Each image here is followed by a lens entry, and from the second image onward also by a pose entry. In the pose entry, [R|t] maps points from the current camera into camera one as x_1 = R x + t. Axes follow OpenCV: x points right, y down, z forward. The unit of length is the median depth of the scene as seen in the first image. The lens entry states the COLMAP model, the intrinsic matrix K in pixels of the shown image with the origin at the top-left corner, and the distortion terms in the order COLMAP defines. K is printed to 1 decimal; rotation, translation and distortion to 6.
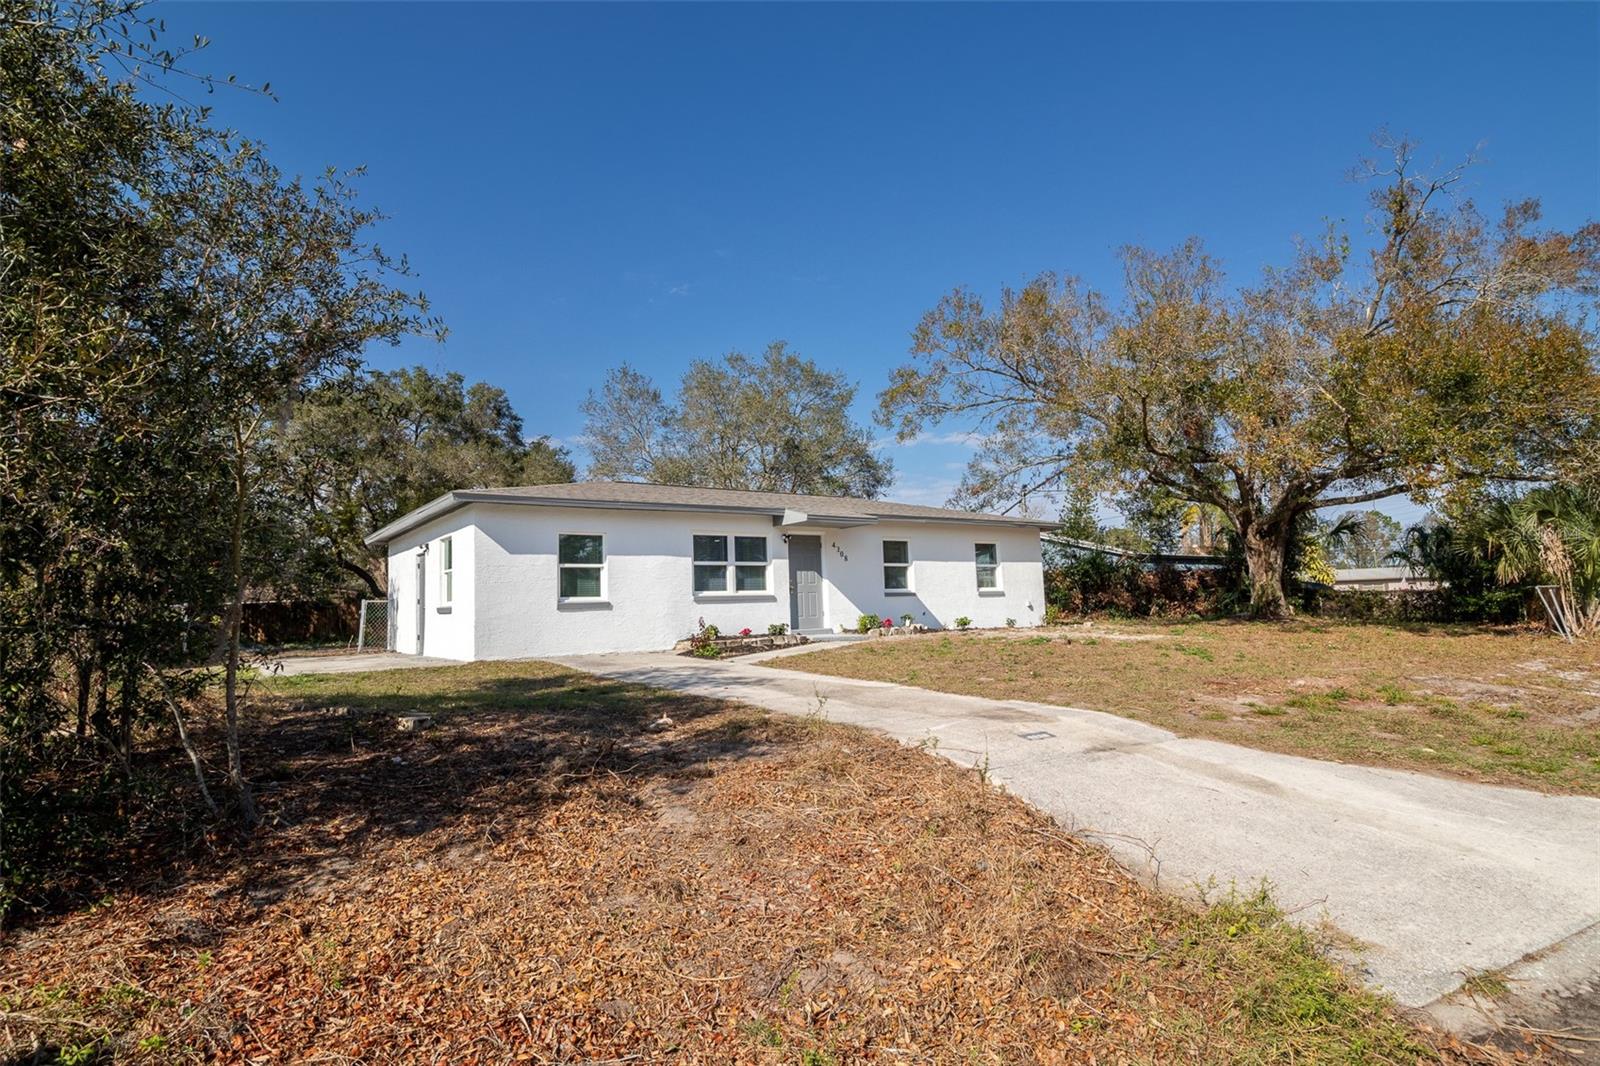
lens RADIAL K [[849.0, 0, 800.0], [0, 849.0, 533.0], [0, 0, 1]] dist [0.000064, 0.000036]
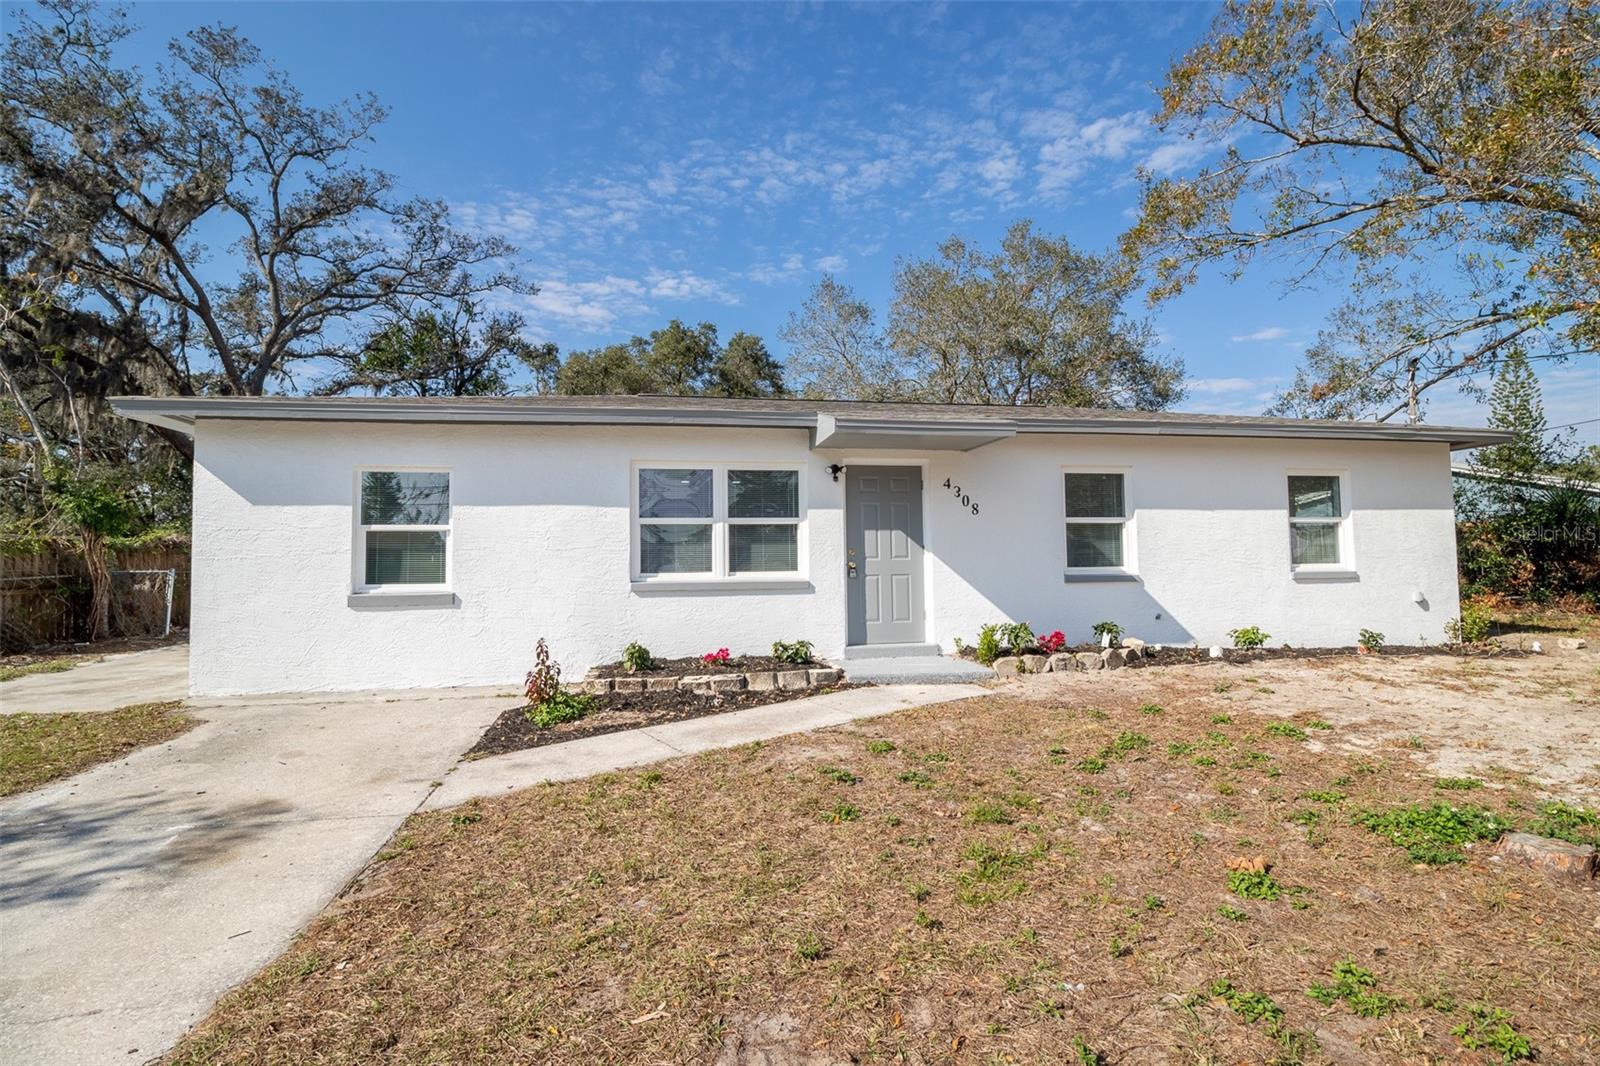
lens RADIAL K [[753.8, 0, 800.0], [0, 753.8, 533.0], [0, 0, 1]] dist [0.000737, -0.013512]
pose [[0.905847, 0.004563, -0.423580, 0.141822], [0.022827, 0.997963, 0.059566, 0.013816], [0.422989, -0.063627, 0.903898, 0.505220]]
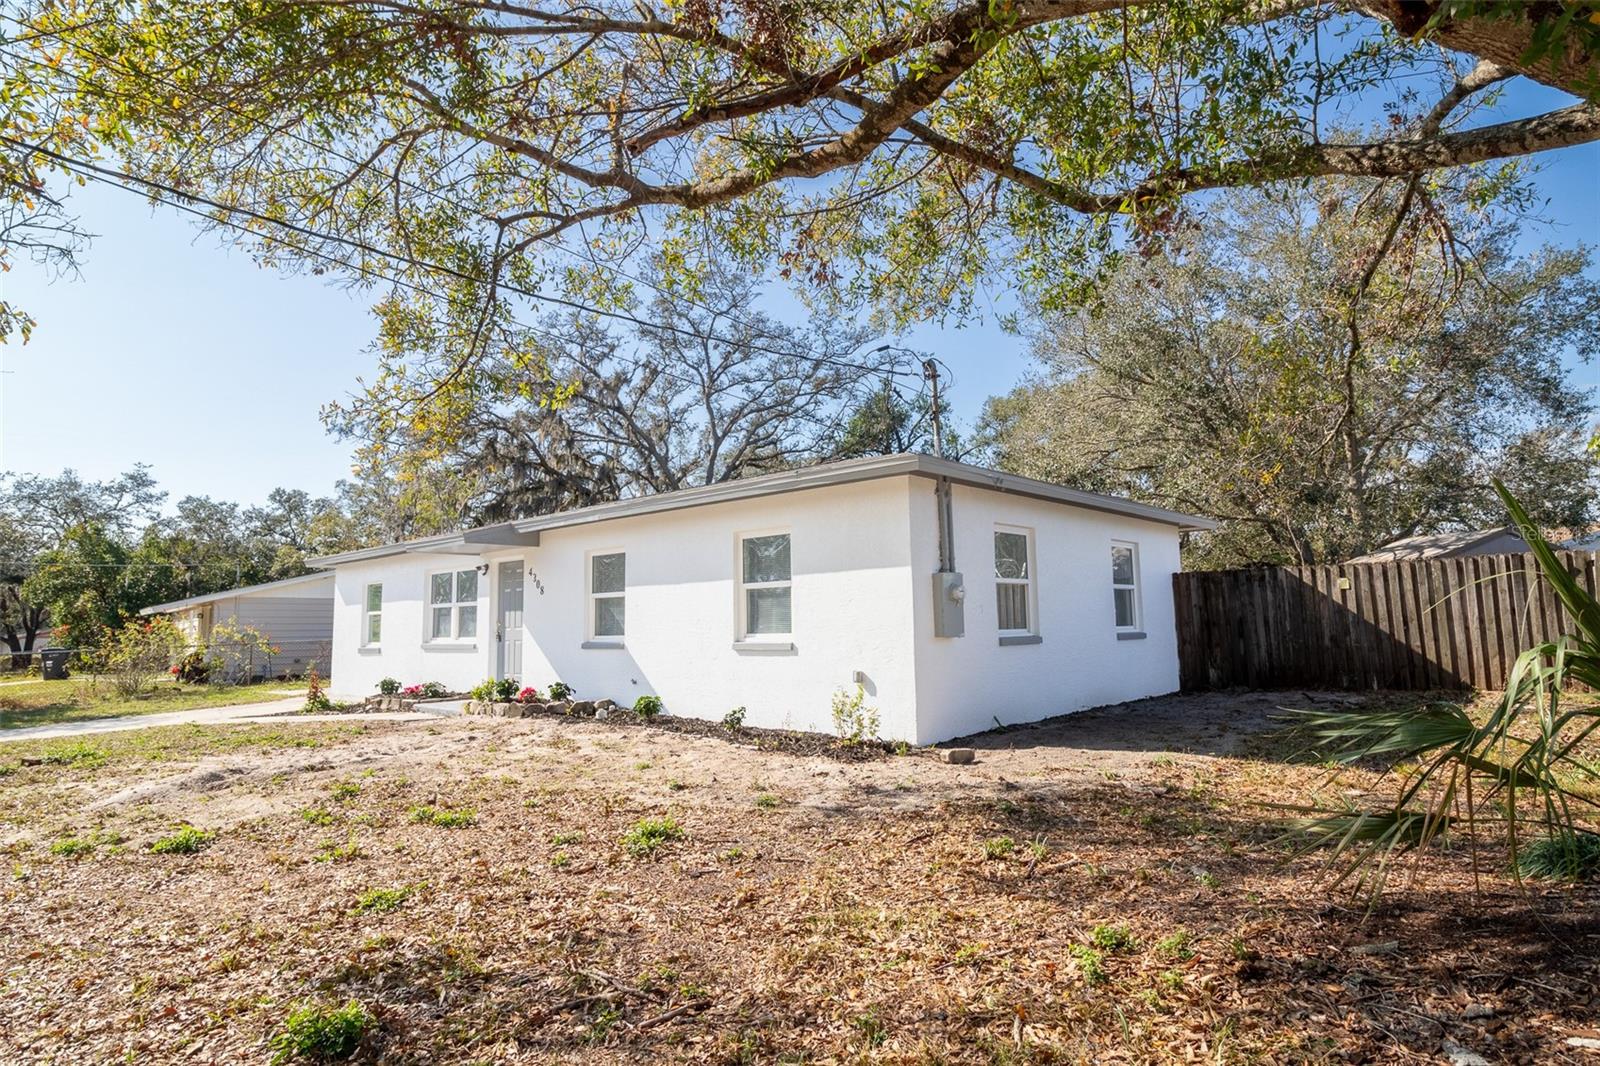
lens RADIAL K [[905.4, 0, 800.0], [0, 905.4, 533.0], [0, 0, 1]] dist [0.001823, 0.000463]
pose [[0.204958, -0.073810, -0.975984, 0.744280], [0.105604, 0.992999, -0.052920, 0.041223], [0.973057, -0.092221, 0.211318, 0.983806]]
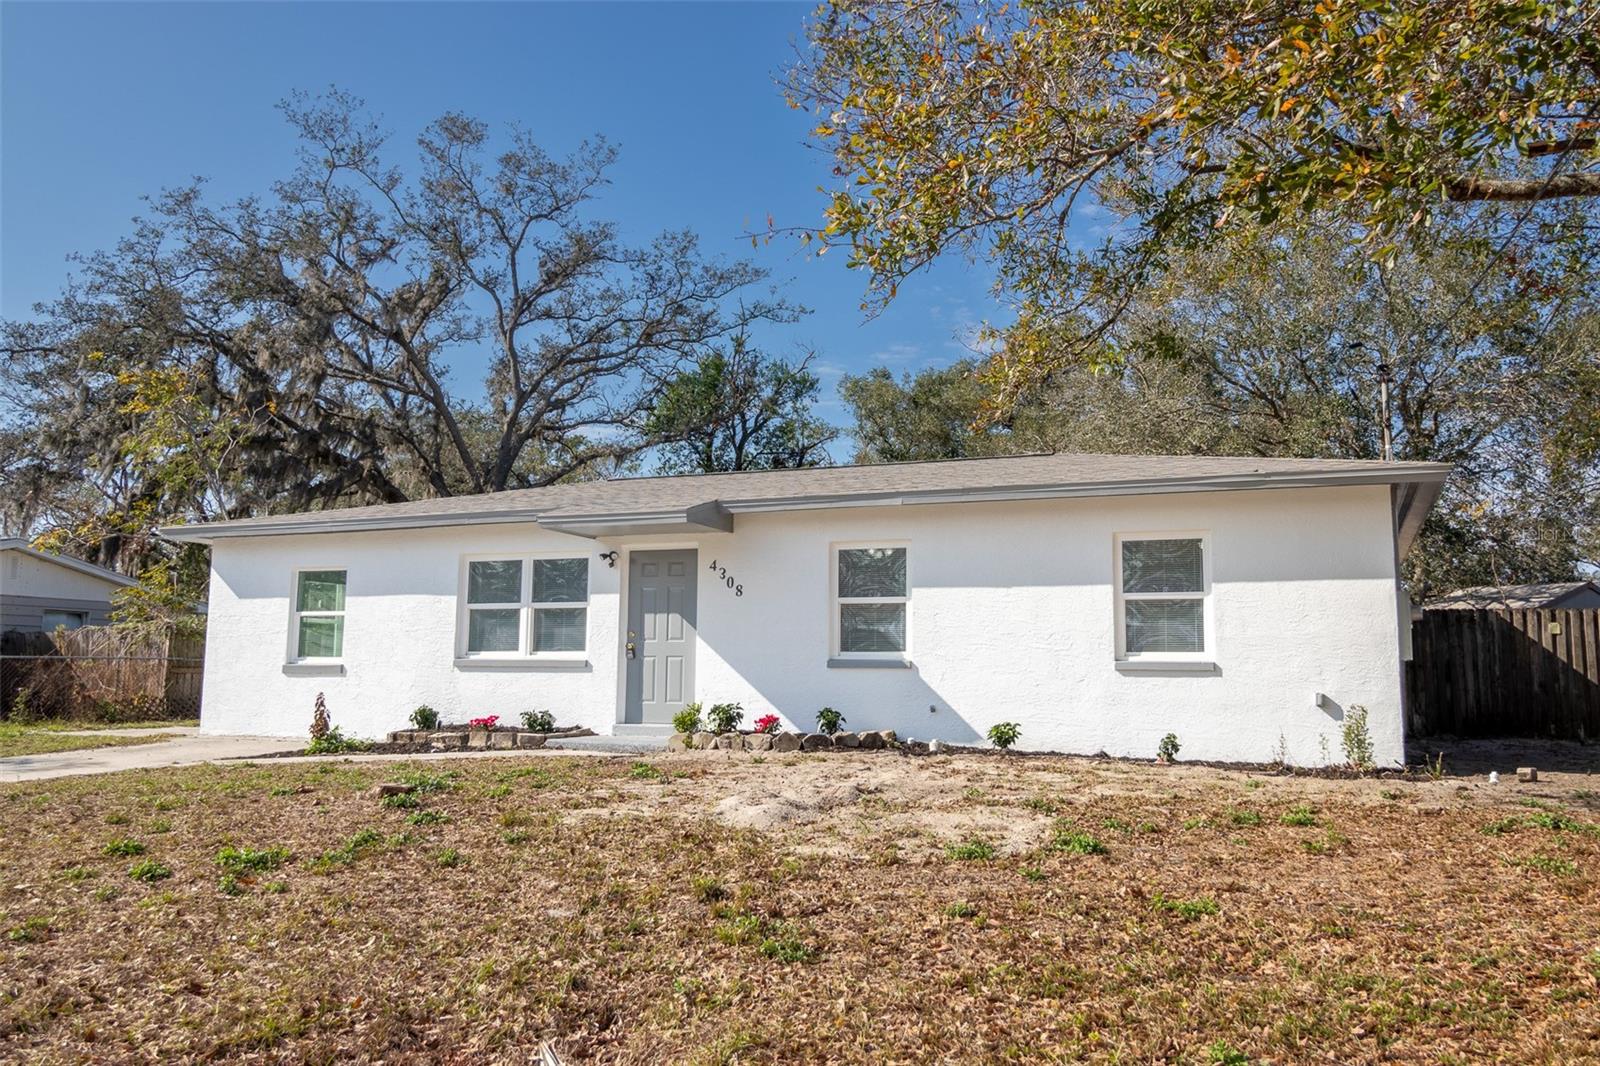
lens RADIAL K [[1288.3, 0, 800.0], [0, 1288.3, 533.0], [0, 0, 1]] dist [0.018473, 0.001471]
pose [[0.531554, -0.060372, -0.844870, 0.680579], [0.052074, 0.997899, -0.038544, 0.025337], [0.845422, -0.023508, 0.533581, 0.579505]]
